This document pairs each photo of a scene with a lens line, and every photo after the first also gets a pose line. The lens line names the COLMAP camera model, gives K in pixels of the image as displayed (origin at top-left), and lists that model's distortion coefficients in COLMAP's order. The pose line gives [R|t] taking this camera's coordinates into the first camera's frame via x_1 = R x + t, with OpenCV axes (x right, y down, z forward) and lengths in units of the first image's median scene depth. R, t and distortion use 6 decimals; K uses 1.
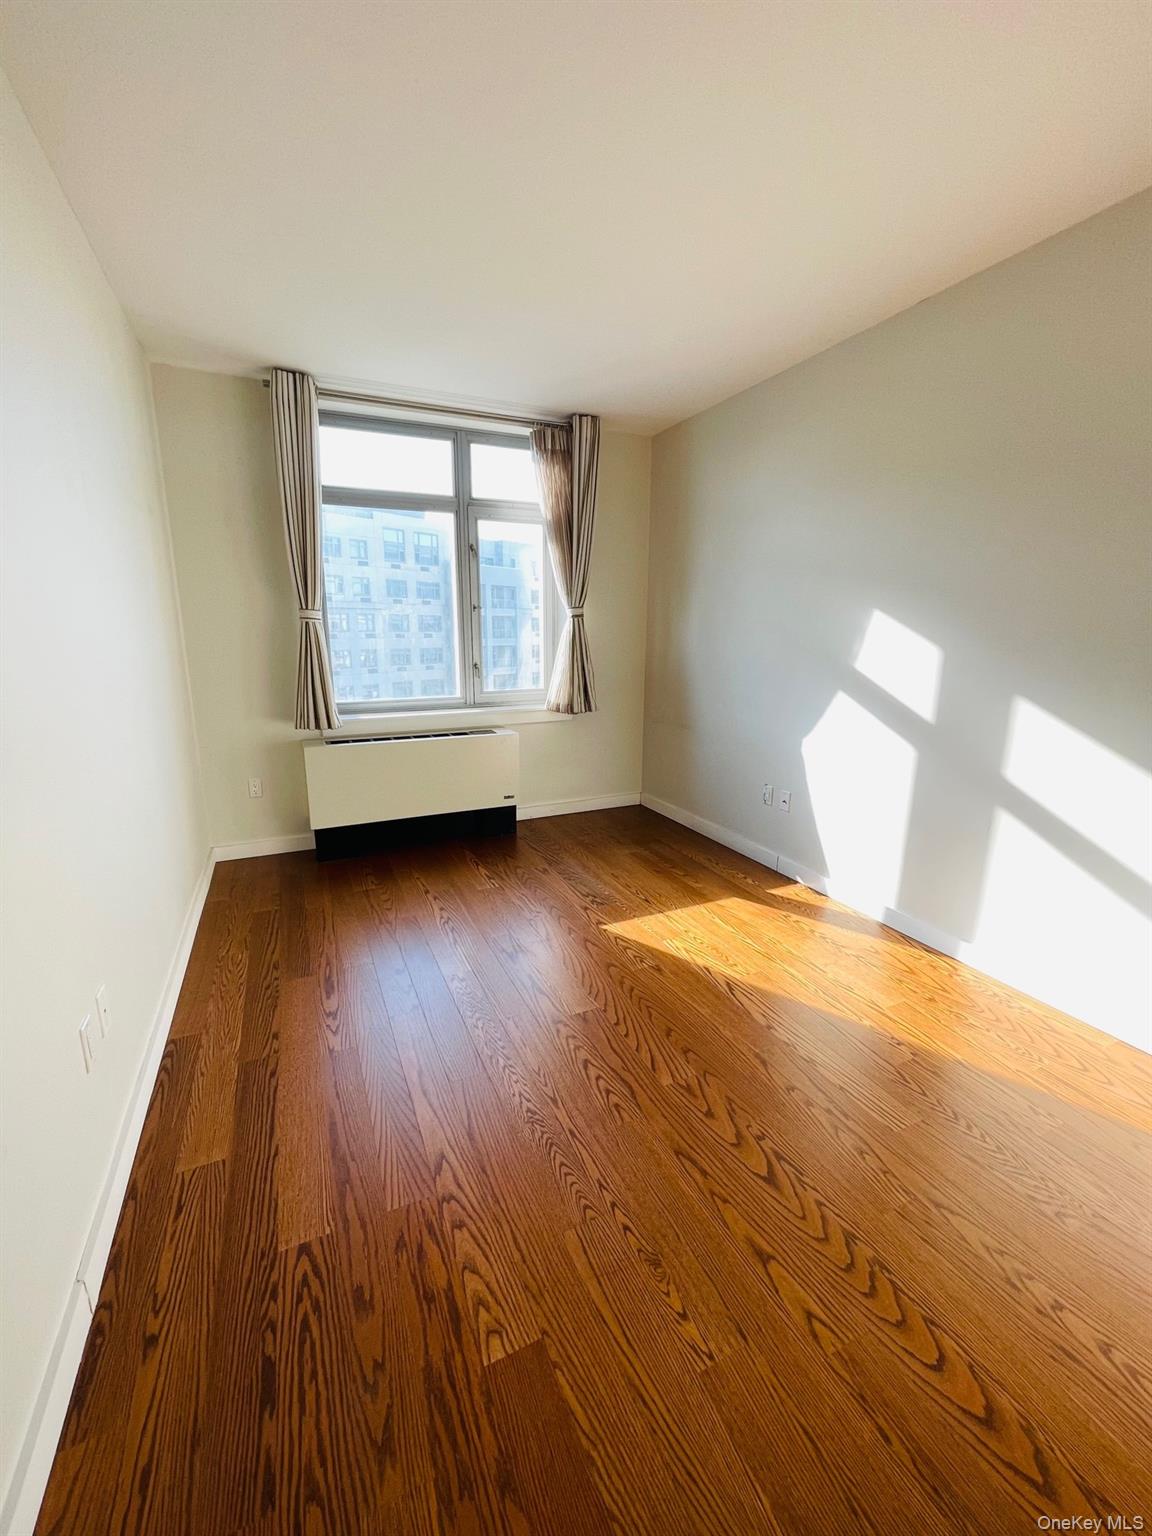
lens RADIAL K [[622.5, 0, 570.5], [0, 622.5, 762.8], [0, 0, 1]] dist [-0.003255, 0.003603]
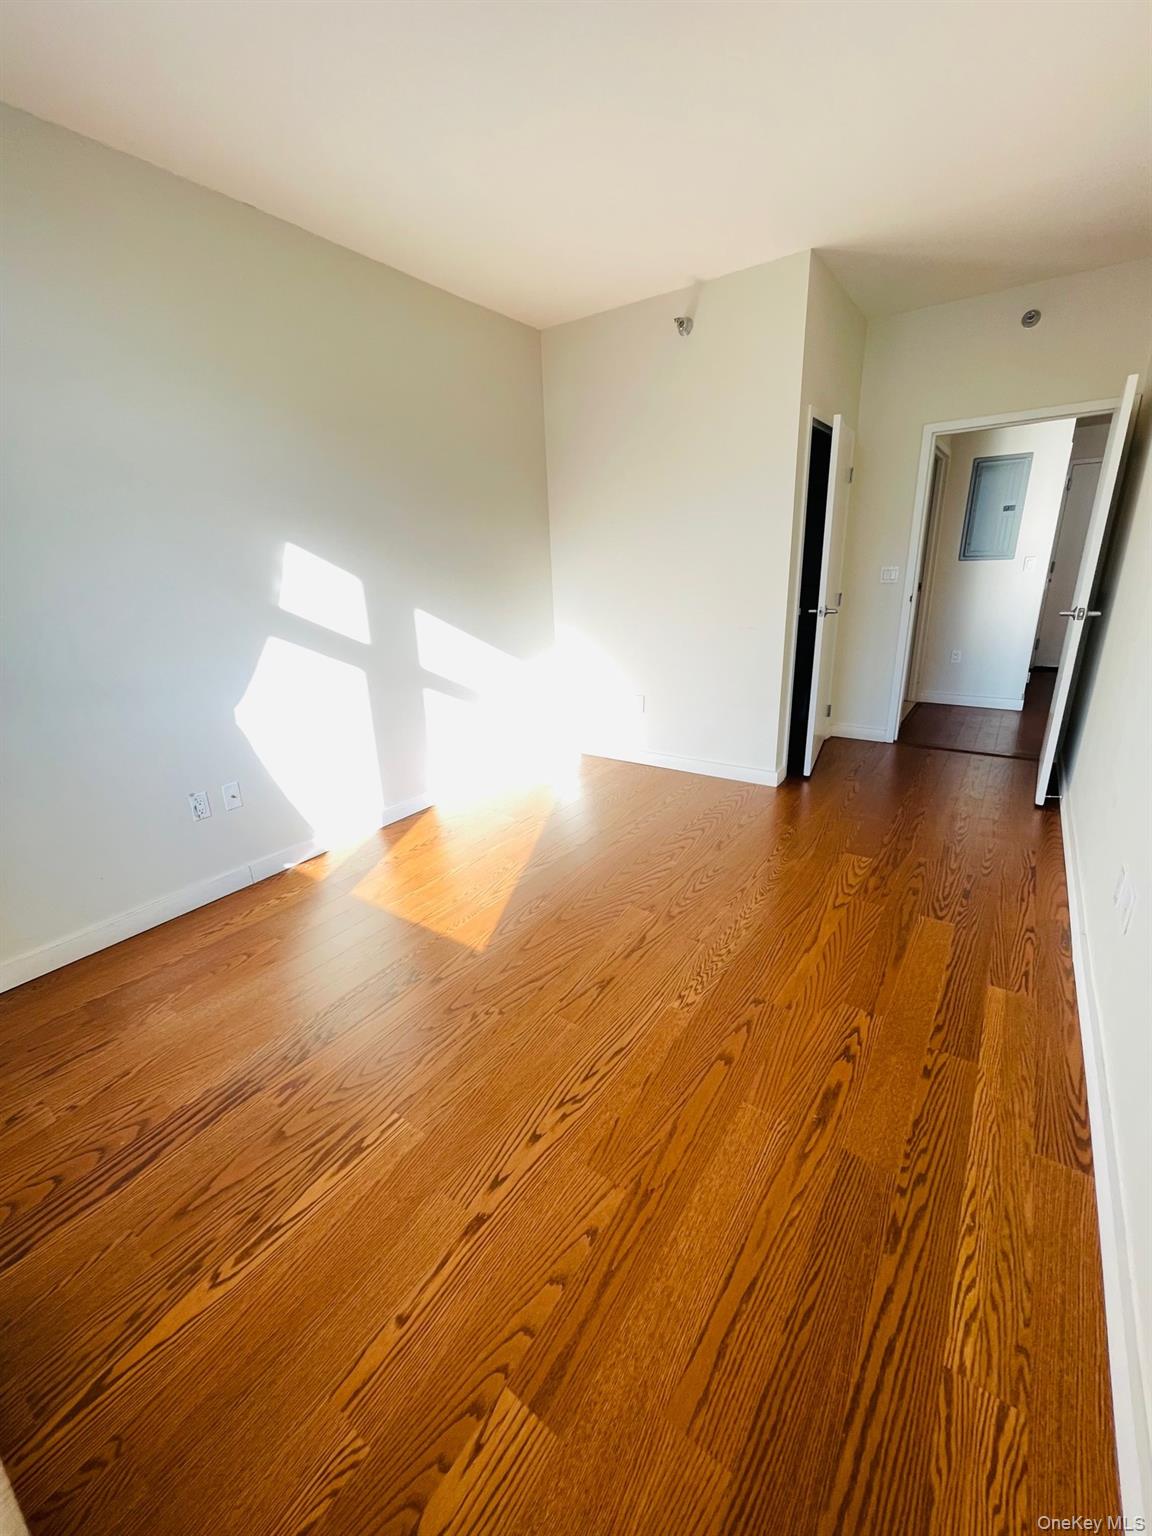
lens RADIAL K [[622.5, 0, 570.5], [0, 622.5, 762.8], [0, 0, 1]] dist [-0.003255, 0.003603]
pose [[-0.499704, -0.250835, 0.829082, -0.641838], [0.223824, 0.887255, 0.403338, -0.251128], [-0.836779, 0.387119, -0.387222, 1.225421]]
